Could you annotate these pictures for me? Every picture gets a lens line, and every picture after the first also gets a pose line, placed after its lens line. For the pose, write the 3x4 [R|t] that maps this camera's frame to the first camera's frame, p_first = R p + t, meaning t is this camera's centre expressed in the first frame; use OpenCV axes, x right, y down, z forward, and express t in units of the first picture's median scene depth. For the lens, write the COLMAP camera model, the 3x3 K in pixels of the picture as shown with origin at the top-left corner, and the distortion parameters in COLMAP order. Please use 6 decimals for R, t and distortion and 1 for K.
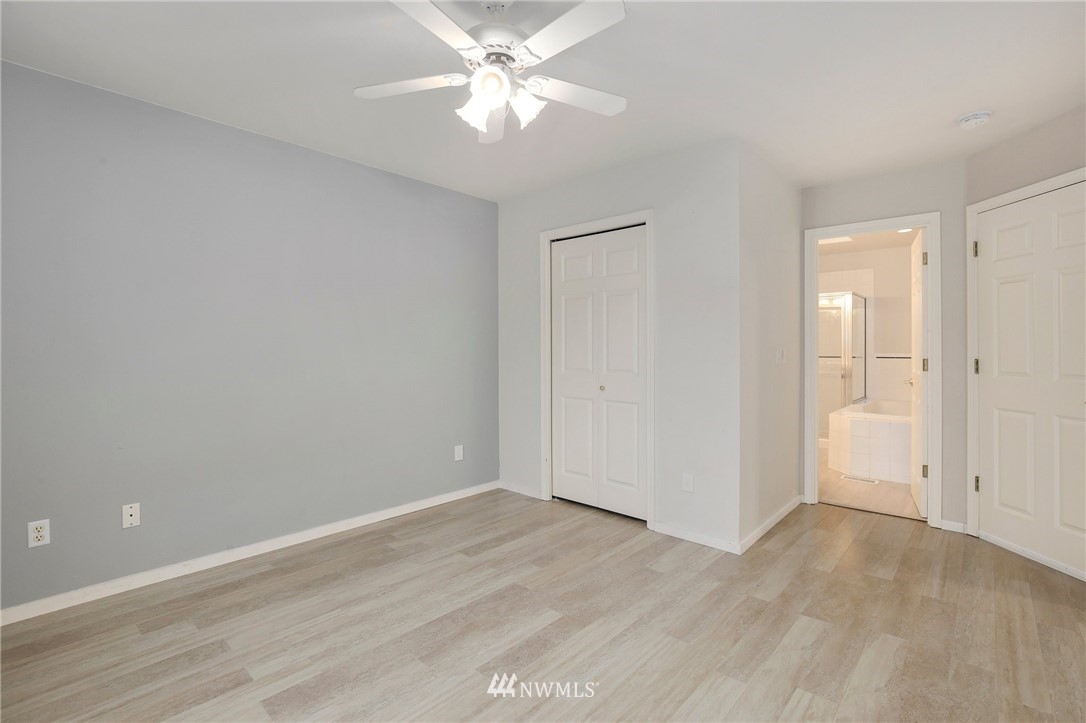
lens RADIAL K [[503.7, 0, 553.3], [0, 503.7, 352.2], [0, 0, 1]] dist [-0.016259, 0.003233]
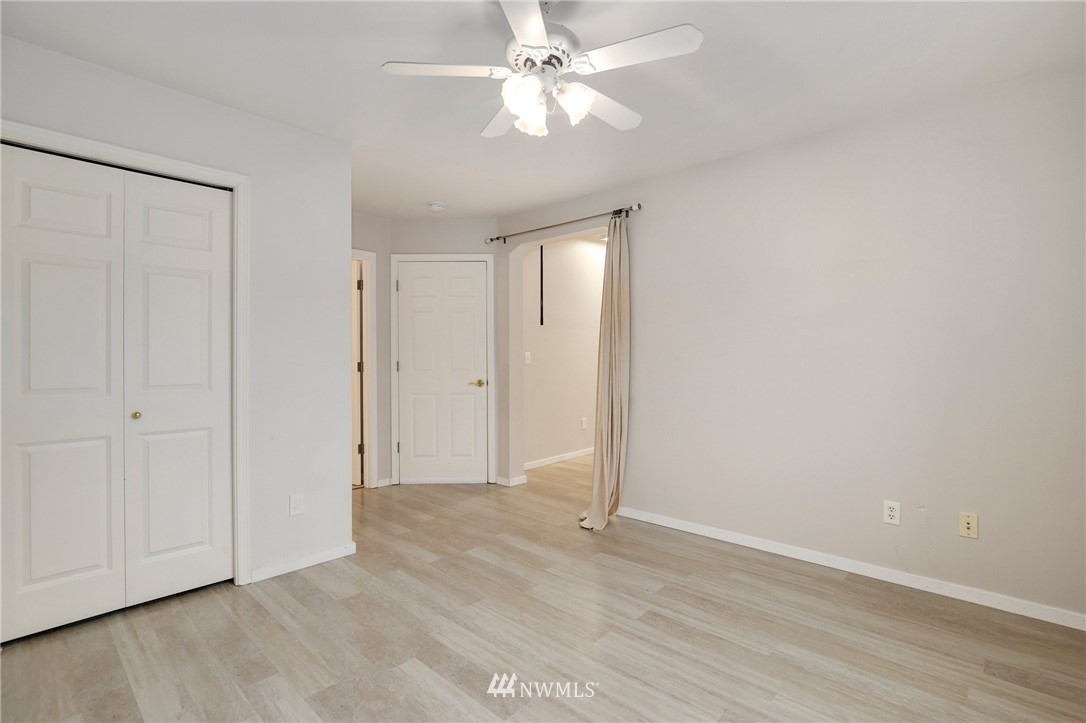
lens RADIAL K [[503.7, 0, 551.9], [0, 503.7, 359.8], [0, 0, 1]] dist [-0.016259, 0.003233]
pose [[0.007278, -0.009771, 0.999926, -0.751540], [0.007089, 0.999928, 0.009719, -0.002884], [-0.999948, 0.007018, 0.007346, 0.665328]]
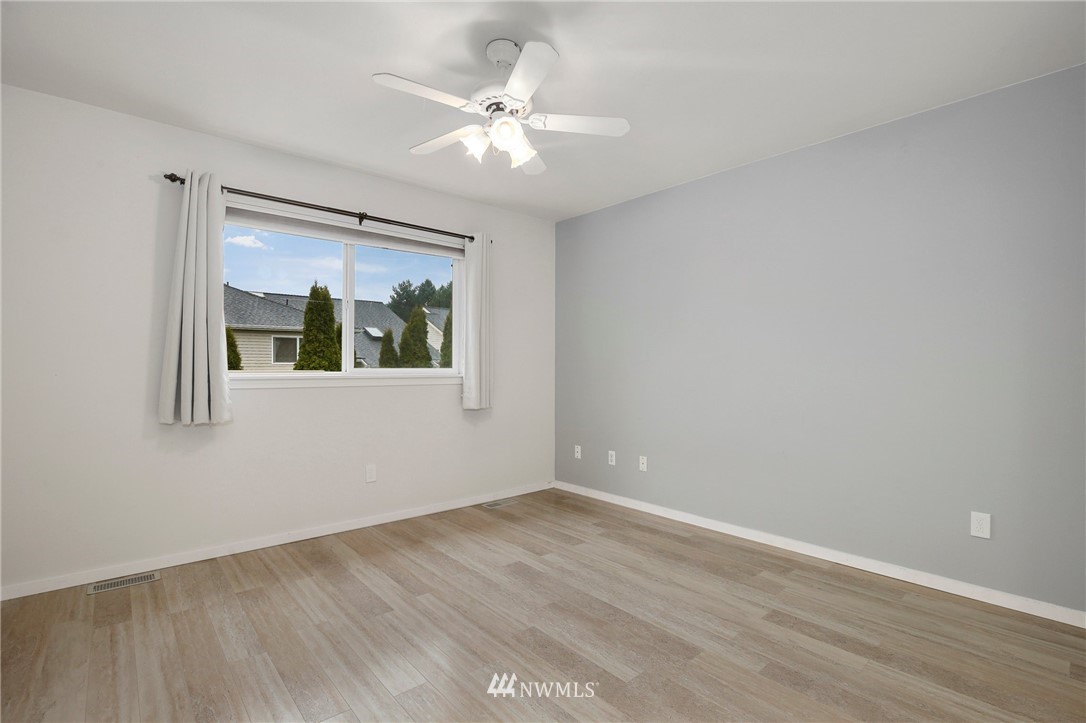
lens RADIAL K [[503.7, 0, 545.9], [0, 503.7, 359.4], [0, 0, 1]] dist [-0.016259, 0.003233]
pose [[-0.125892, -0.011896, -0.991973, 0.736640], [-0.008200, 0.999906, -0.010950, 0.019001], [0.992010, 0.006756, -0.125977, 0.859782]]
